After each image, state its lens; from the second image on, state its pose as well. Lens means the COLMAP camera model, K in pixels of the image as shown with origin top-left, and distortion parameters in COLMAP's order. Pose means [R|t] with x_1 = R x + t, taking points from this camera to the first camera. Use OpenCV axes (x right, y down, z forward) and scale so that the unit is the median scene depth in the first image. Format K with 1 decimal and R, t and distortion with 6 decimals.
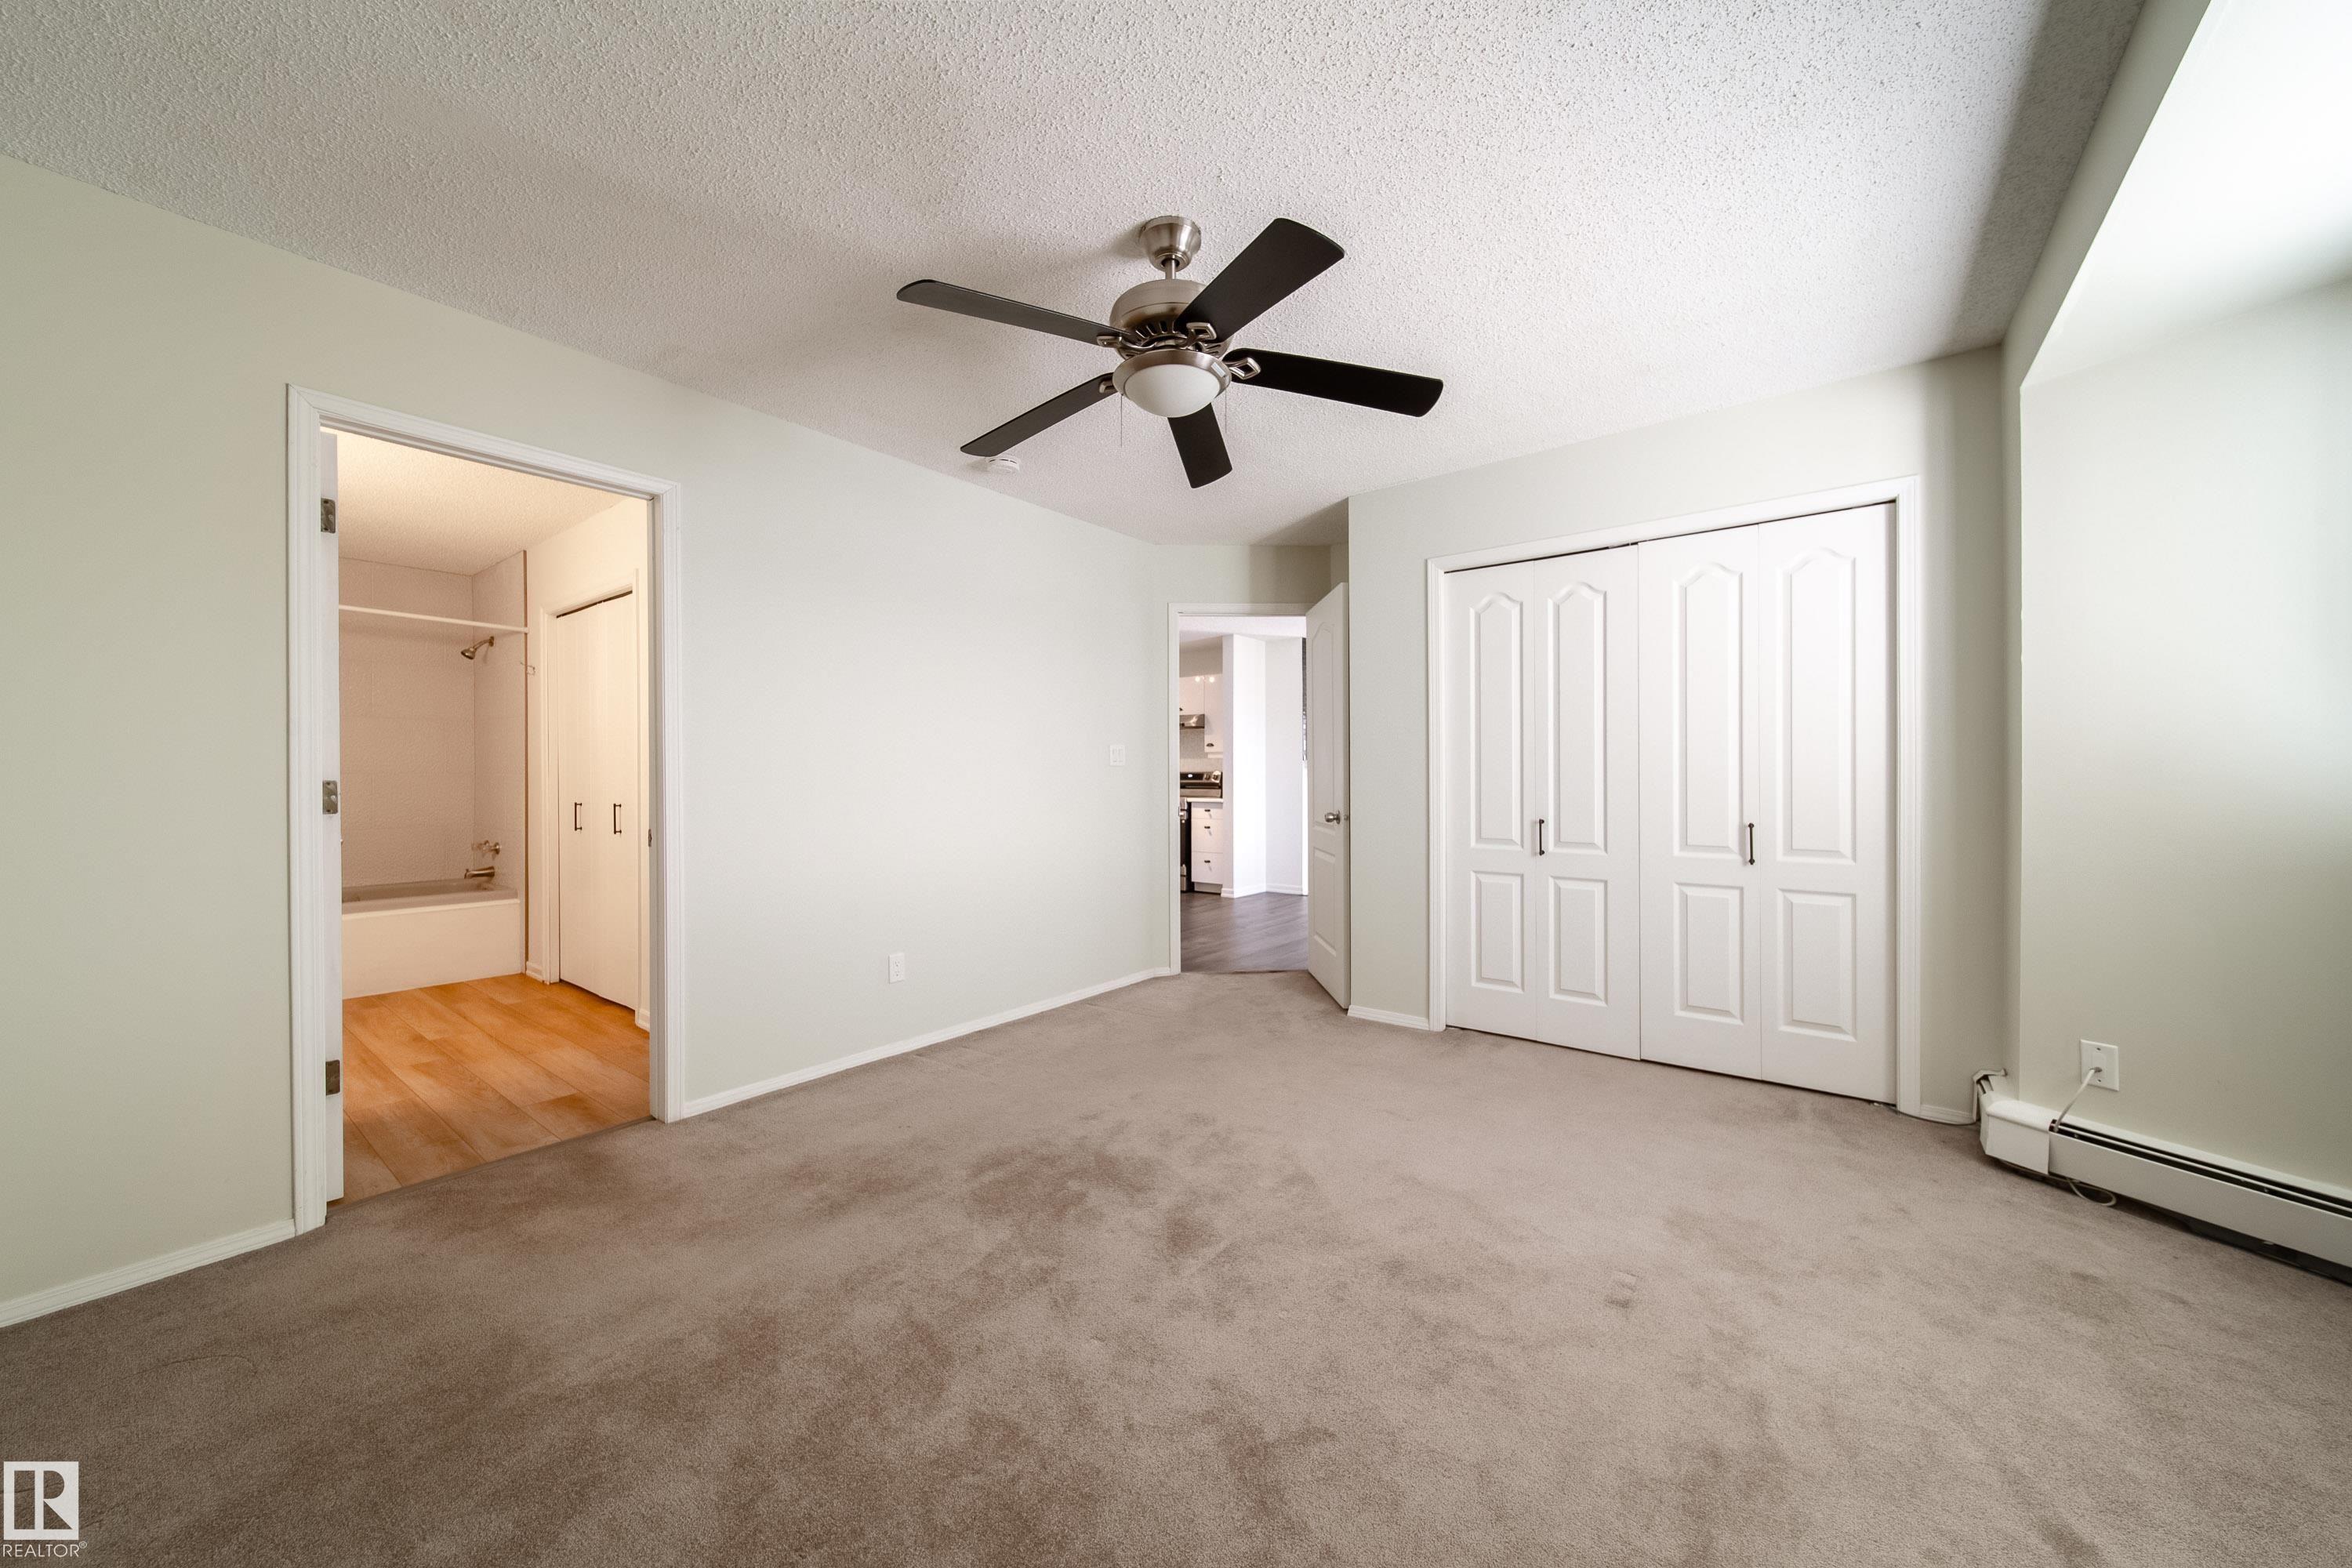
lens RADIAL K [[841.3, 0, 1183.7], [0, 841.3, 776.4], [0, 0, 1]] dist [0.002850, -0.001671]
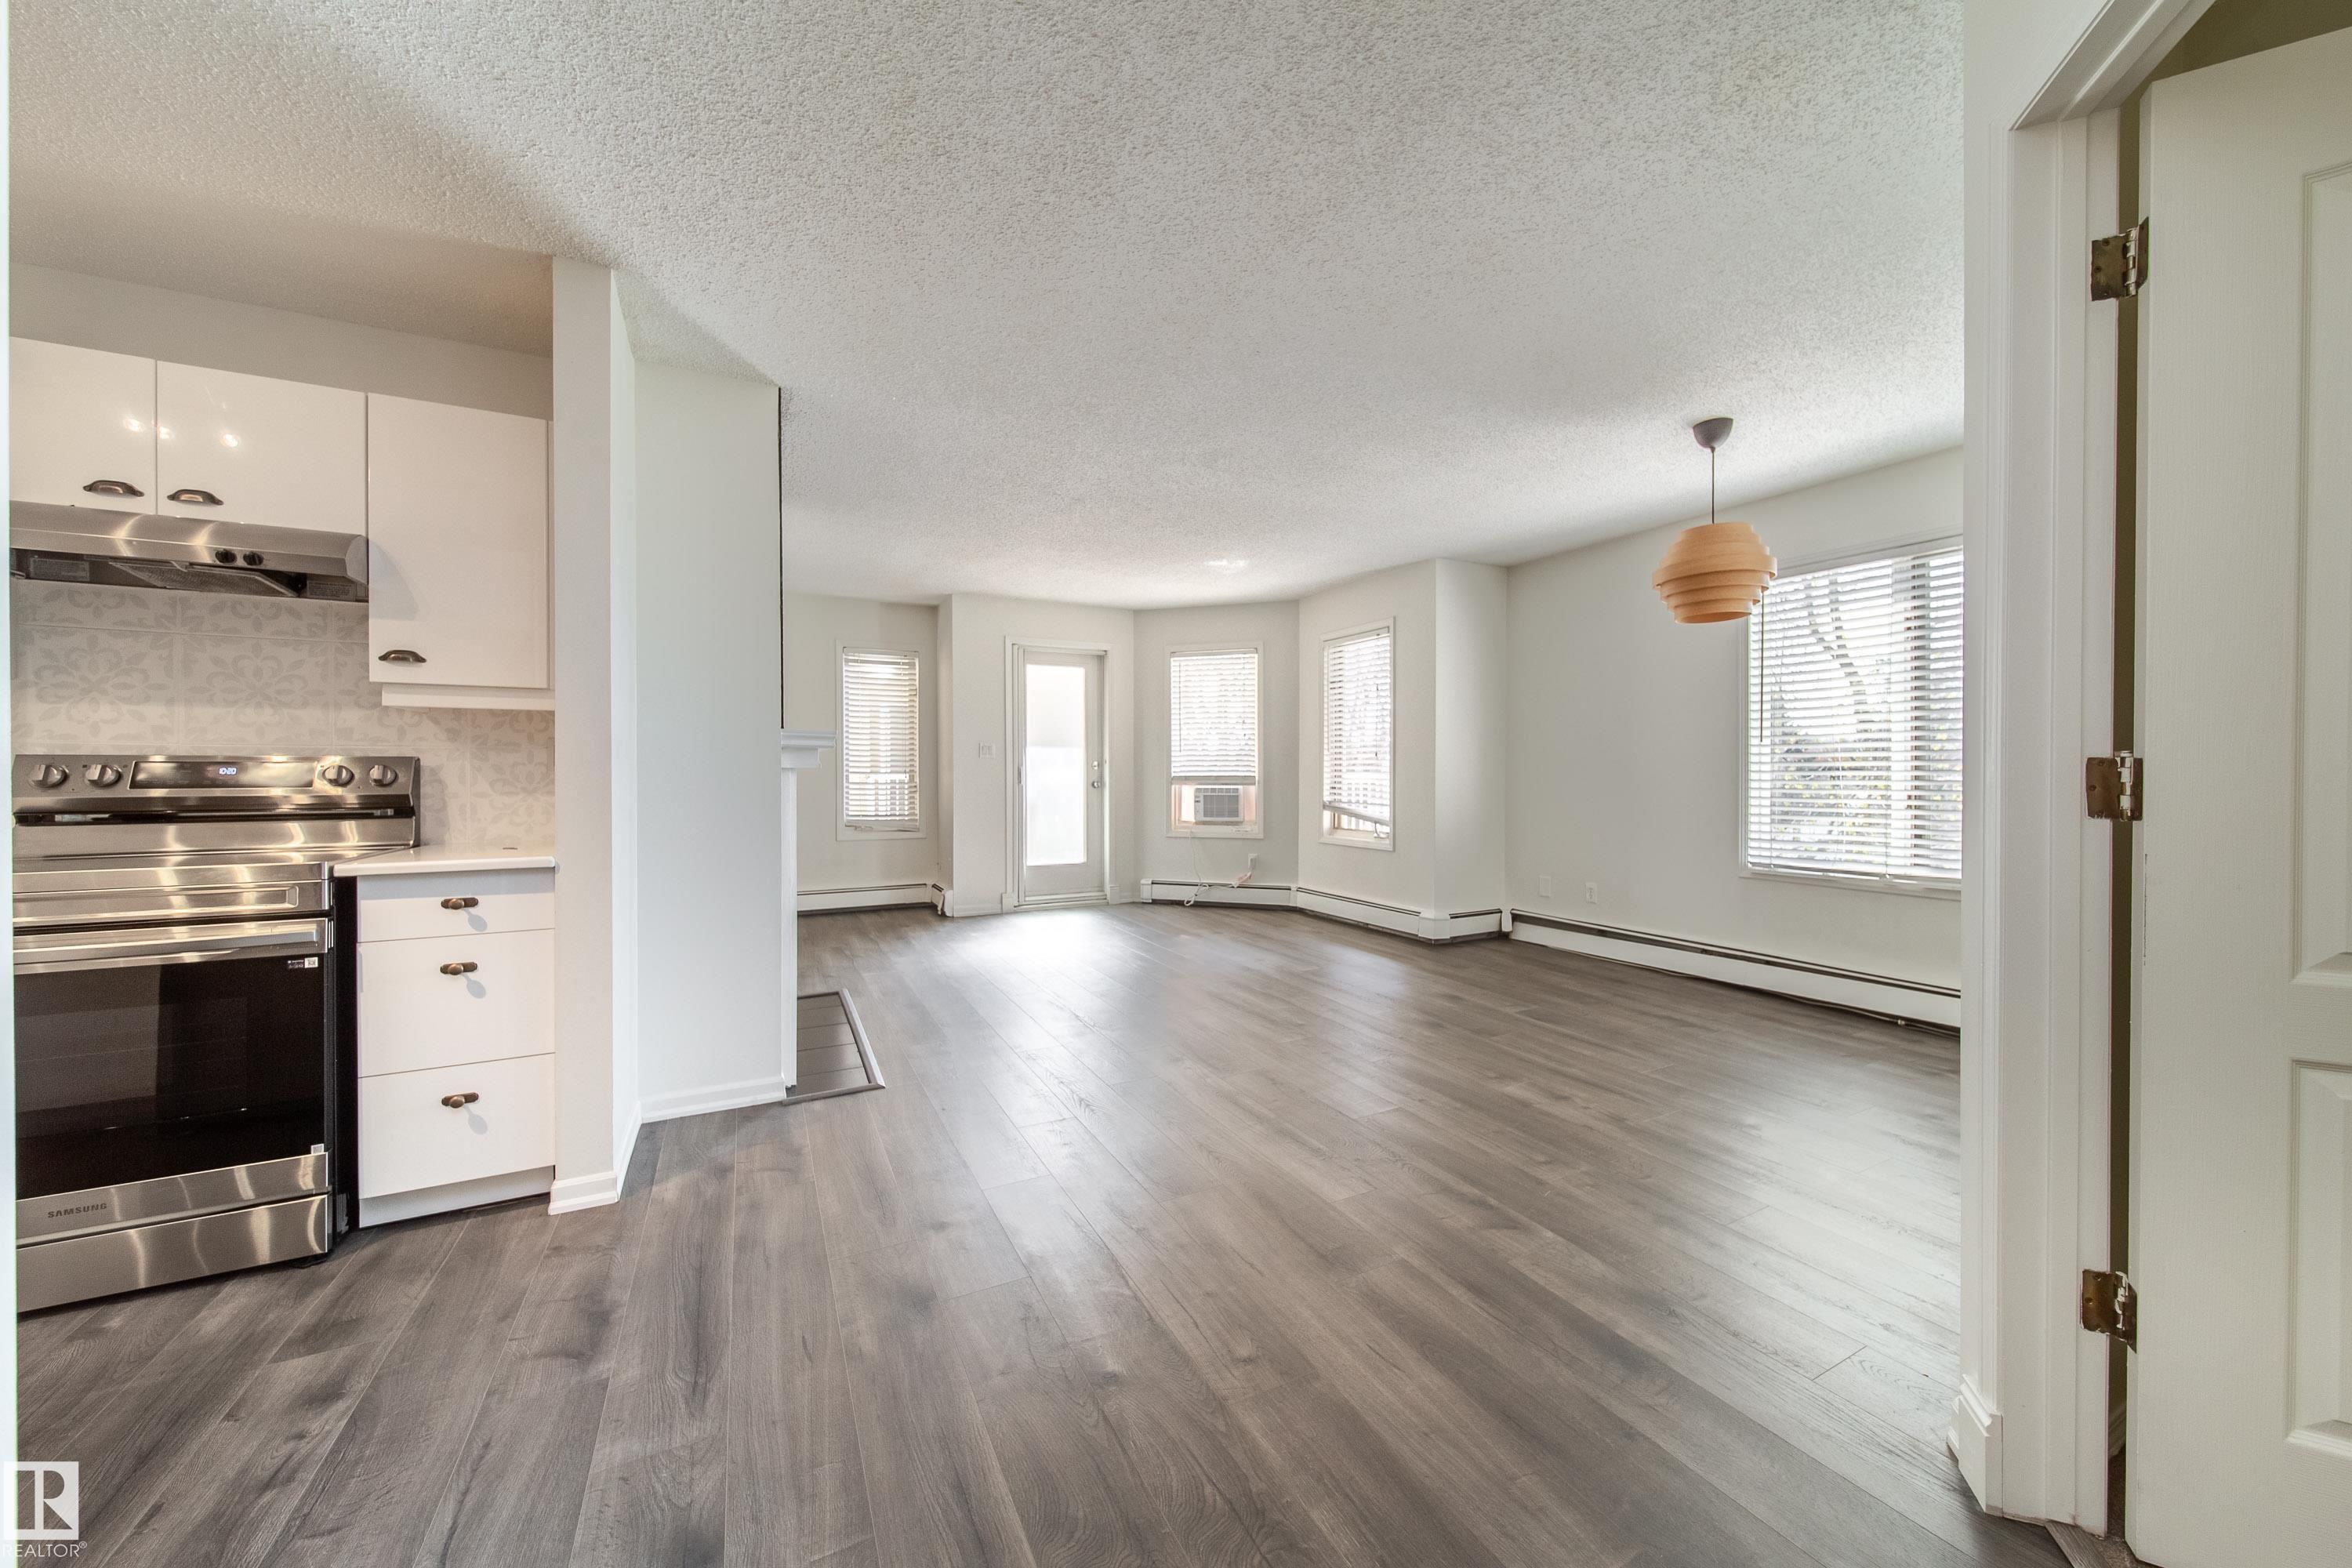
lens RADIAL K [[841.3, 0, 1183.7], [0, 841.3, 776.4], [0, 0, 1]] dist [0.002850, -0.001671]
pose [[0.421053, -0.001156, 0.907035, -0.111521], [0.001753, 0.999998, 0.000461, 0.001417], [-0.907034, 0.001396, 0.421054, 0.676537]]
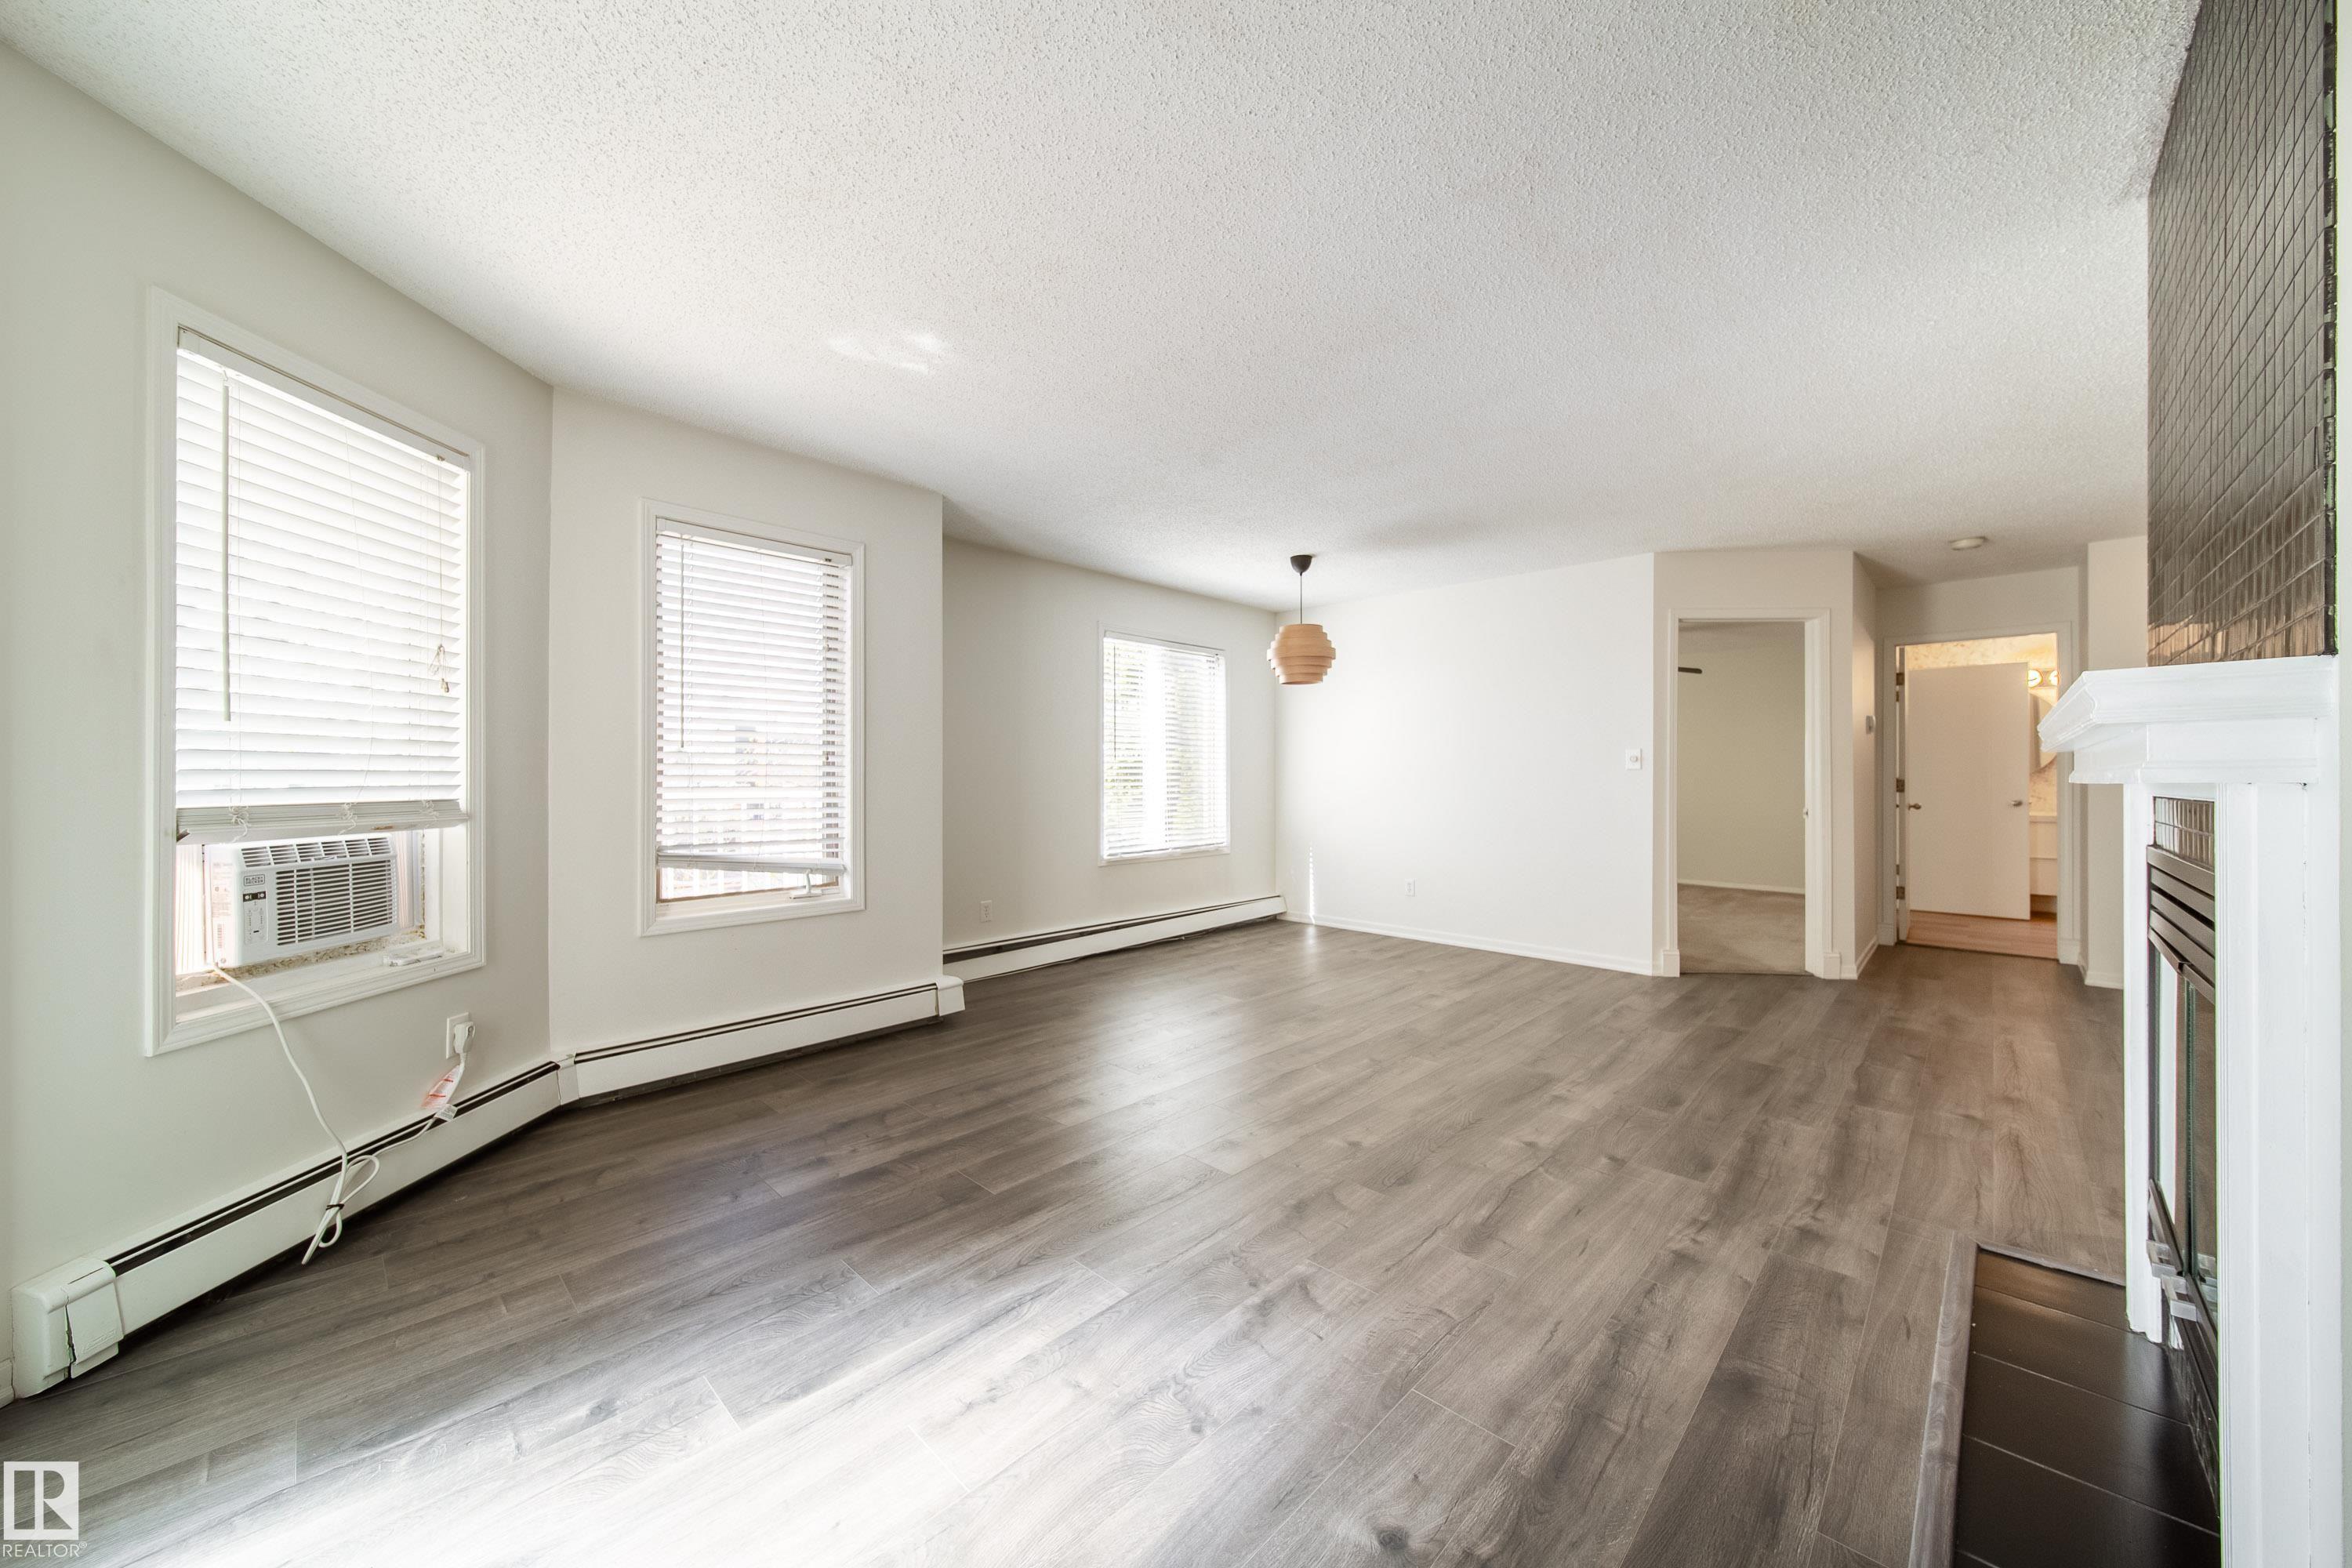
lens RADIAL K [[841.3, 0, 1183.7], [0, 841.3, 776.4], [0, 0, 1]] dist [0.002850, -0.001671]
pose [[-0.994347, 0.005620, 0.106033, 0.376534], [0.005597, 0.999984, -0.000512, -0.005461], [-0.106034, 0.000084, -0.994362, 1.236386]]
